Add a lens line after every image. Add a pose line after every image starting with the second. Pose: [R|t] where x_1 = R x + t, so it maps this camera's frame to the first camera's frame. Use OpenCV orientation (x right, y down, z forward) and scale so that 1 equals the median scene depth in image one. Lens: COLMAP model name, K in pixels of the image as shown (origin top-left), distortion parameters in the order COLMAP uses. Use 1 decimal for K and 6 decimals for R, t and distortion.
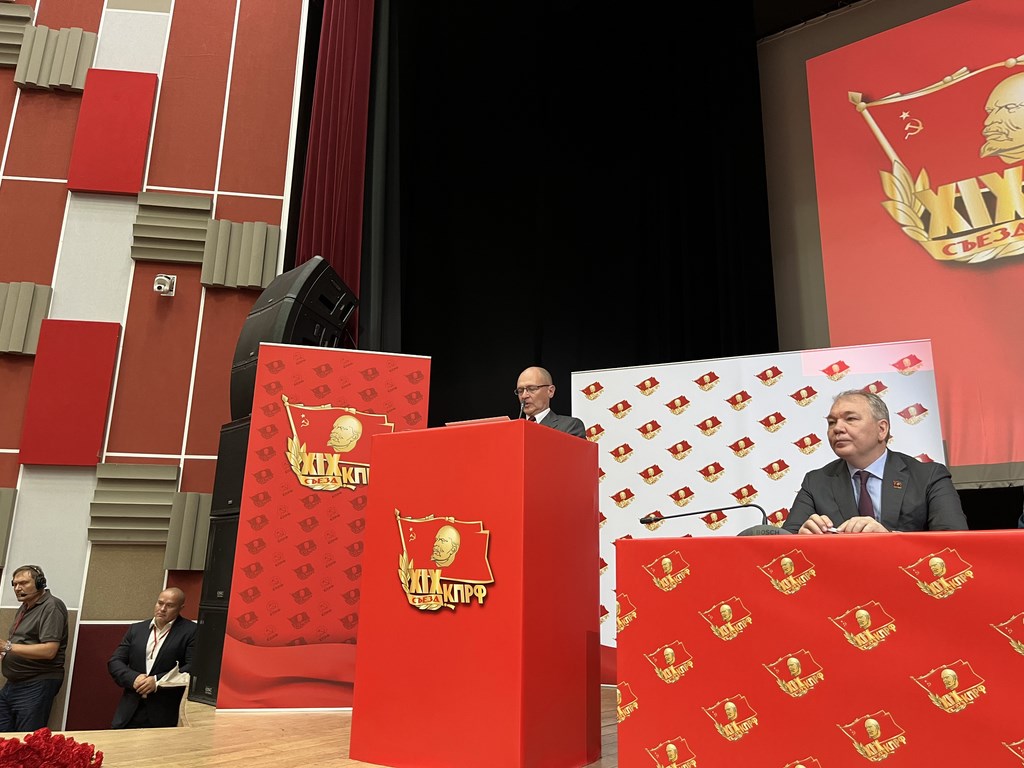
lens RADIAL K [[763.3, 0, 512.0], [0, 763.3, 384.0], [0, 0, 1]] dist [0.046218, -0.077823]
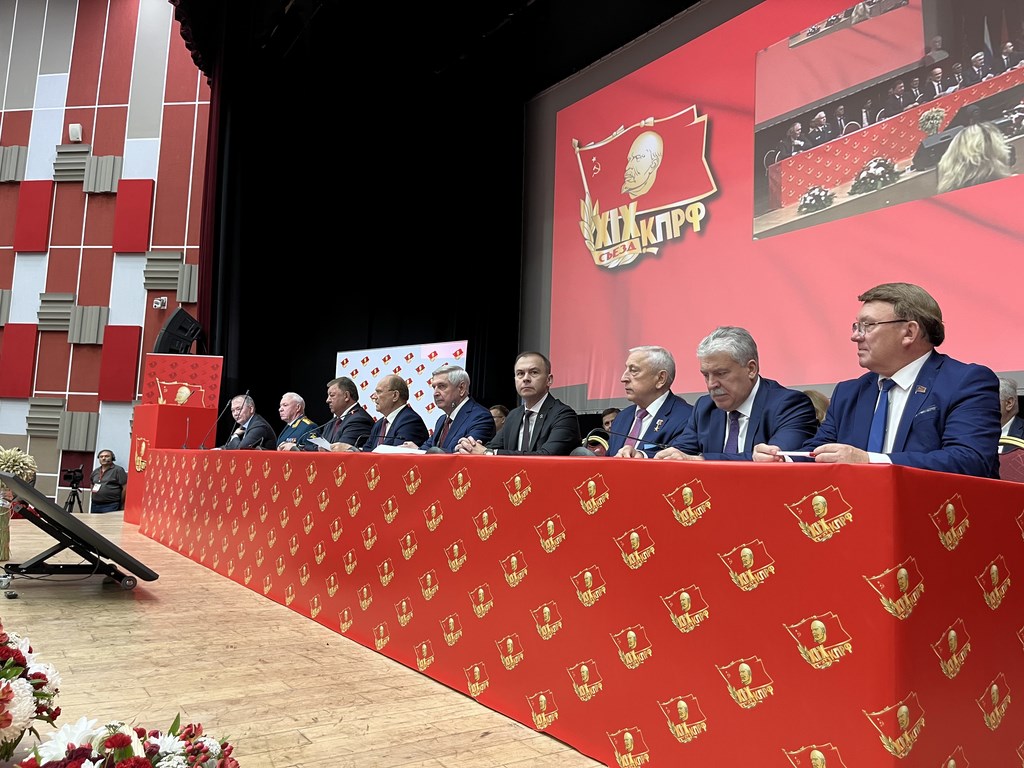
lens RADIAL K [[785.2, 0, 512.0], [0, 785.2, 384.0], [0, 0, 1]] dist [0.004015, -0.006825]
pose [[0.960244, -0.005775, -0.279103, 0.840824], [0.042969, 0.990930, 0.127327, -0.135361], [0.275836, -0.134258, 0.951782, -0.555855]]
